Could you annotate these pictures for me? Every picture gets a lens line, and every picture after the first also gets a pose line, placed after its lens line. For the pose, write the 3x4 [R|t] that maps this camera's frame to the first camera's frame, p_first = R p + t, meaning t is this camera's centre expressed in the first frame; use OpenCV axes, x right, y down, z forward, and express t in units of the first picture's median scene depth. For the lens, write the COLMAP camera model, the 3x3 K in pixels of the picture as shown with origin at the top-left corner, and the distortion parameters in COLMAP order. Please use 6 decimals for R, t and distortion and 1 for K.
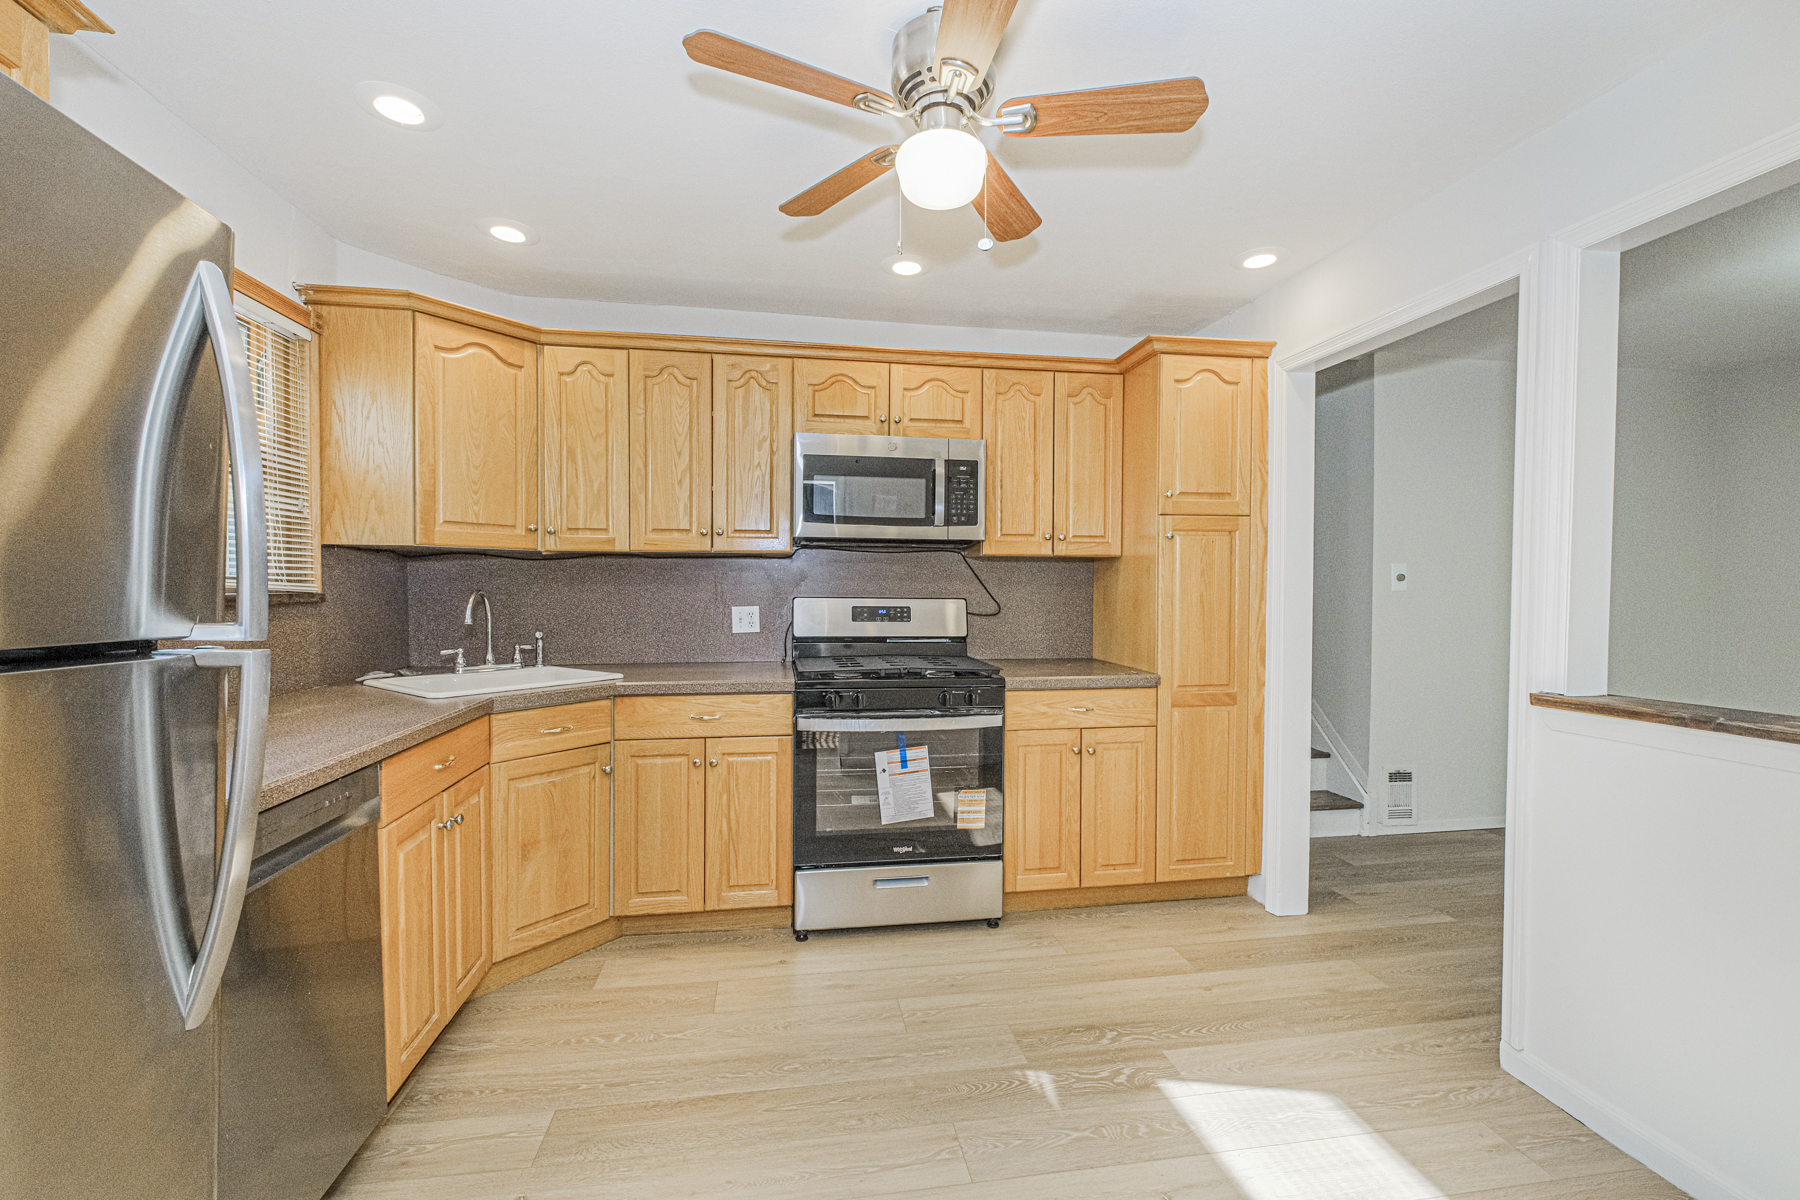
lens RADIAL K [[754.8, 0, 898.9], [0, 754.8, 597.5], [0, 0, 1]] dist [-0.000040, -0.000025]
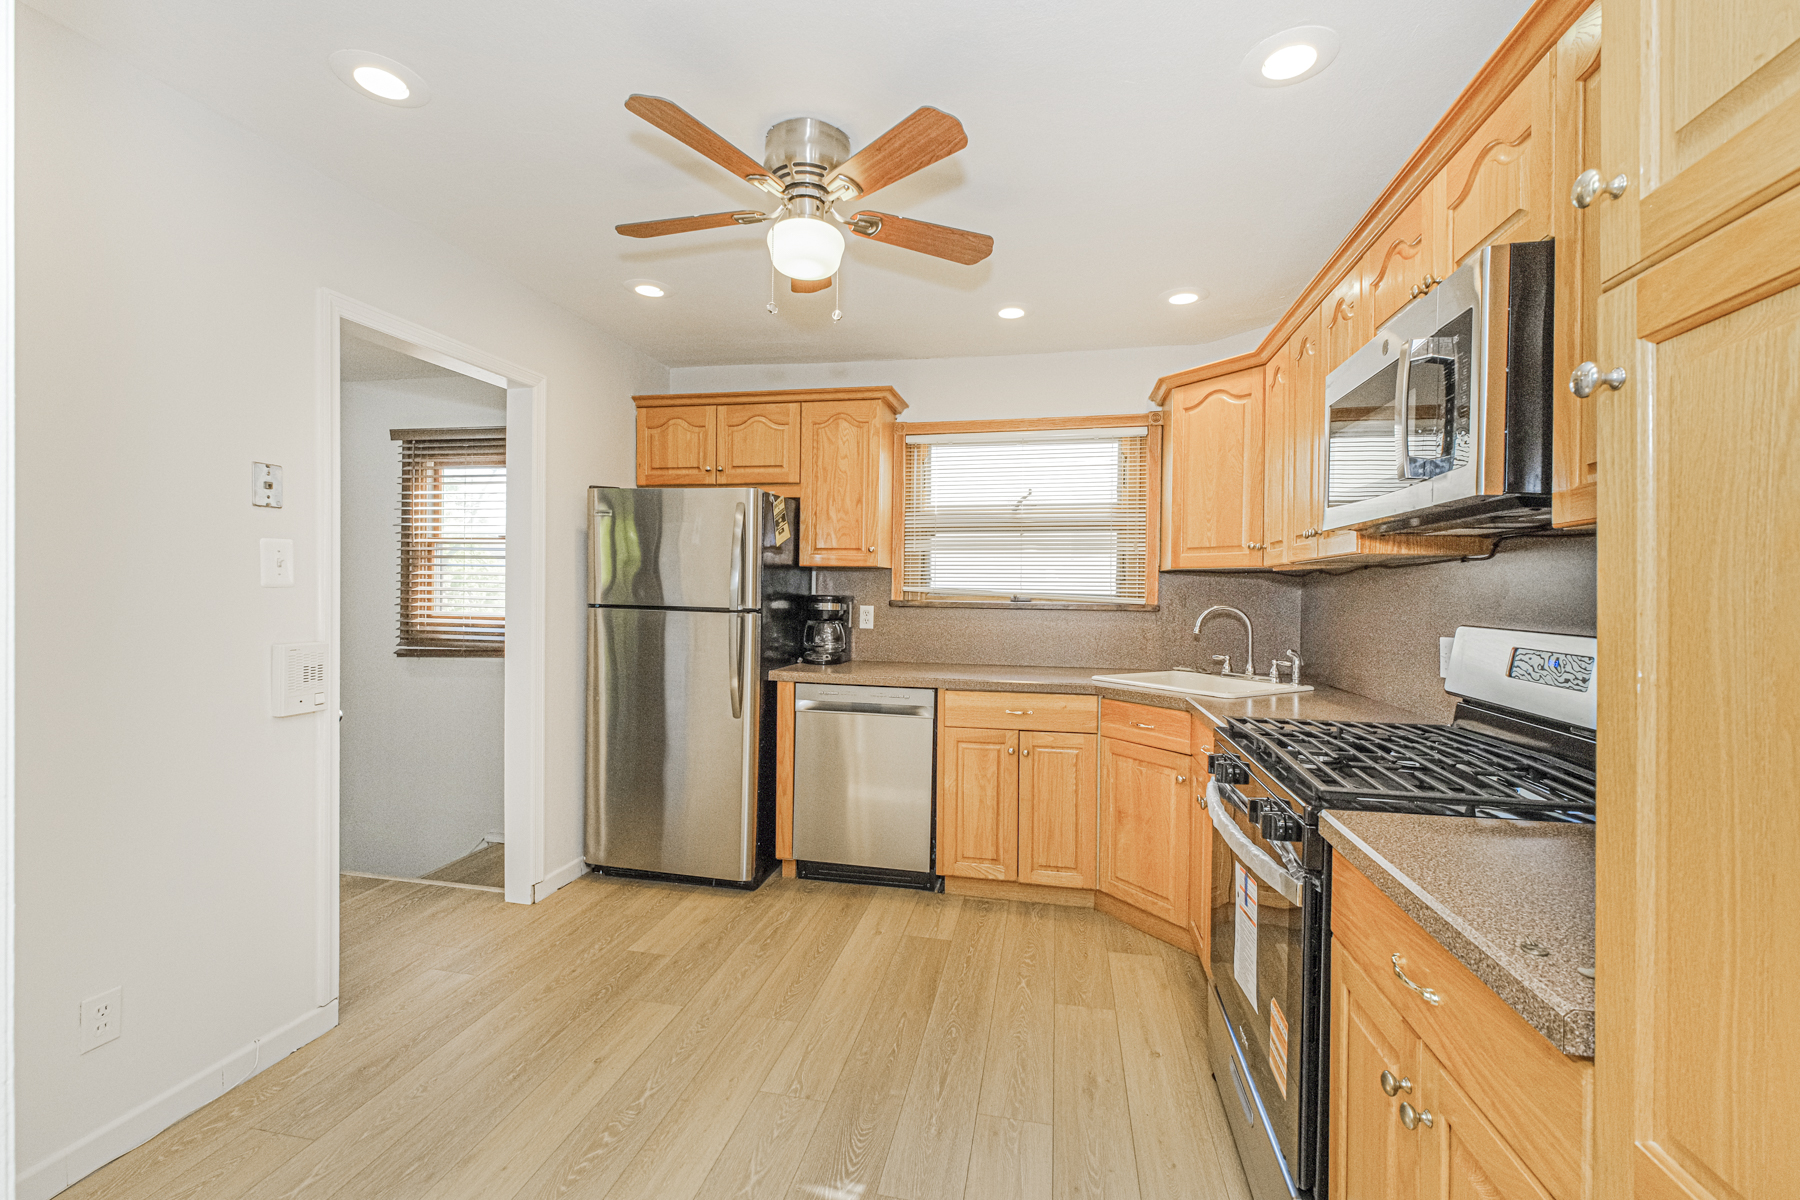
lens RADIAL K [[754.0, 0, 909.9], [0, 754.0, 601.4], [0, 0, 1]] dist [0.000438, 0.000034]
pose [[-0.348551, 0.004448, -0.937279, 0.642881], [-0.026275, 0.999549, 0.014514, -0.019118], [0.936921, 0.029686, -0.348277, 0.914005]]
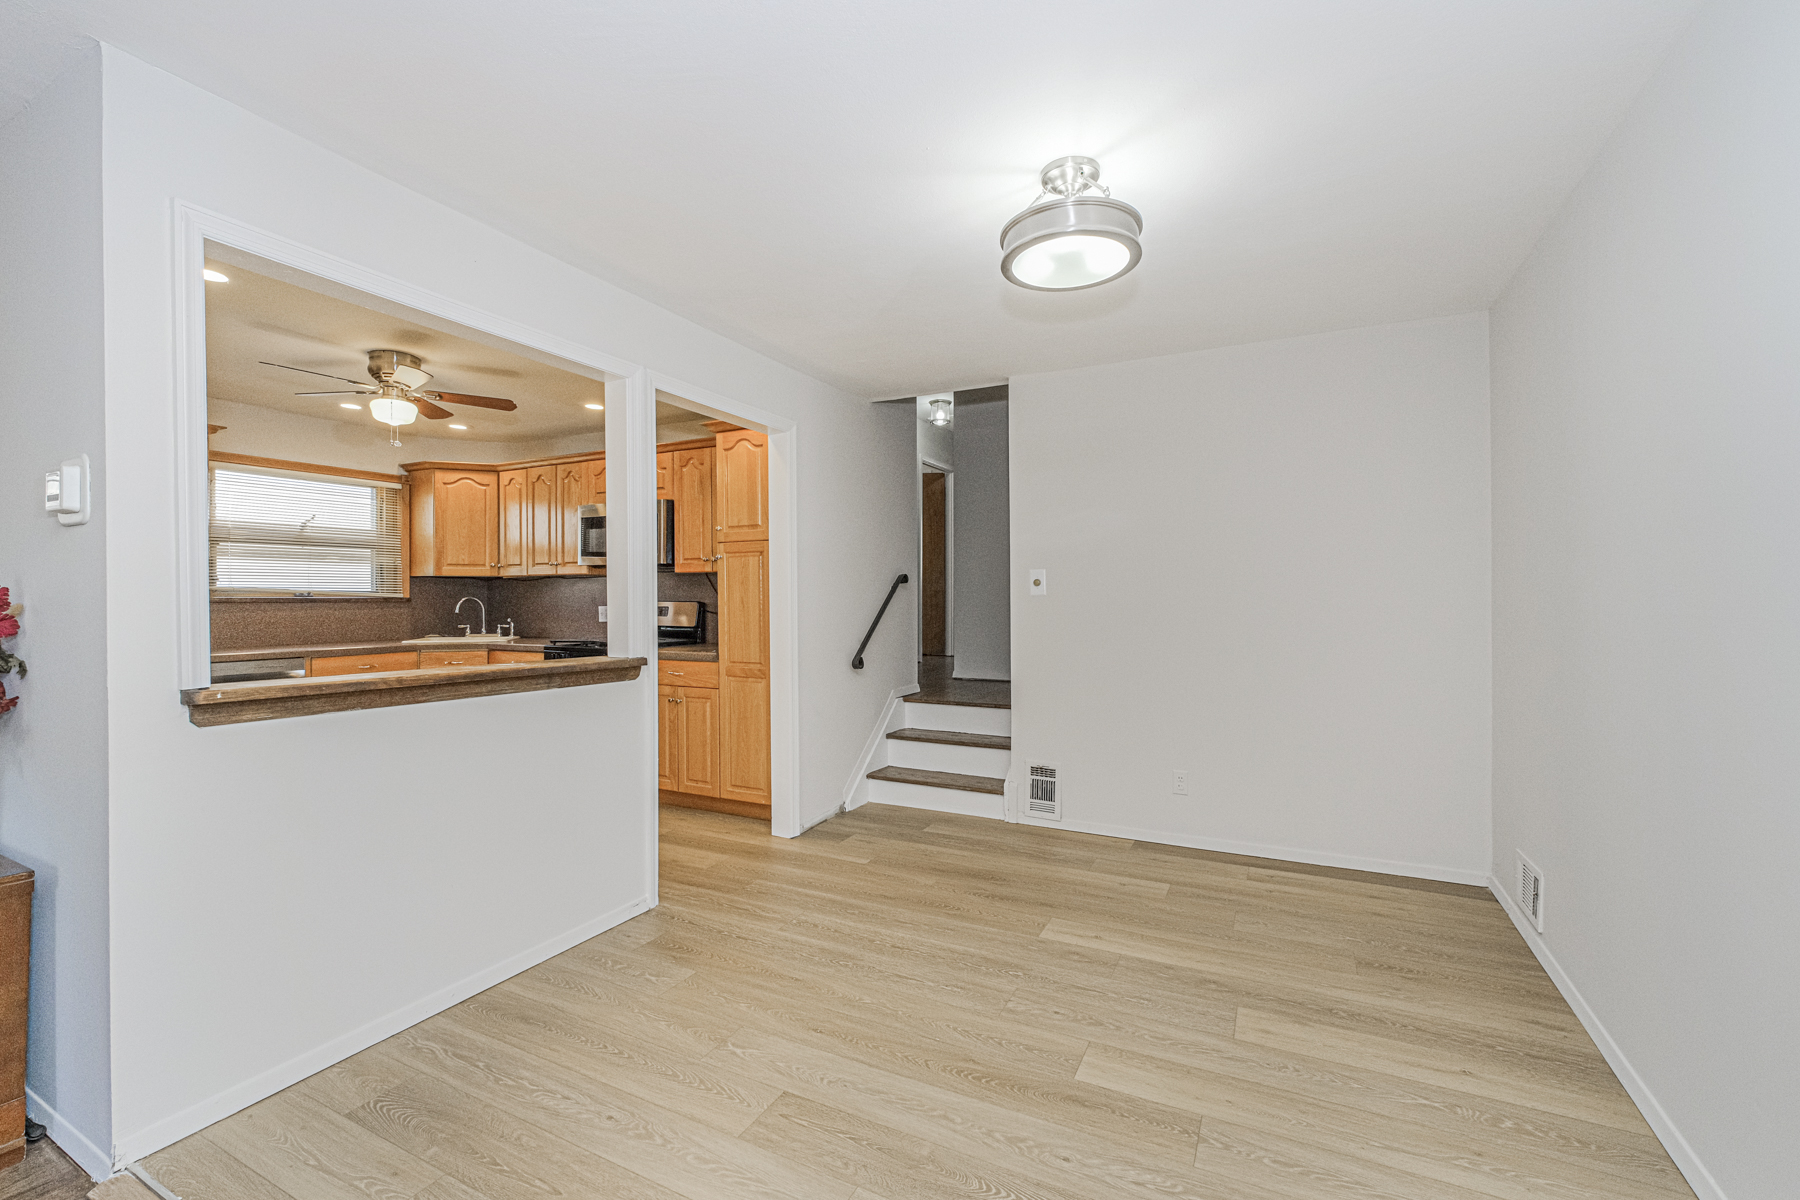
lens RADIAL K [[754.8, 0, 898.9], [0, 754.8, 597.5], [0, 0, 1]] dist [-0.000040, -0.000025]
pose [[0.803694, -0.003083, -0.595034, 1.531879], [-0.005028, 0.999916, -0.011972, 0.010915], [0.595021, 0.012614, 0.803611, 0.043085]]
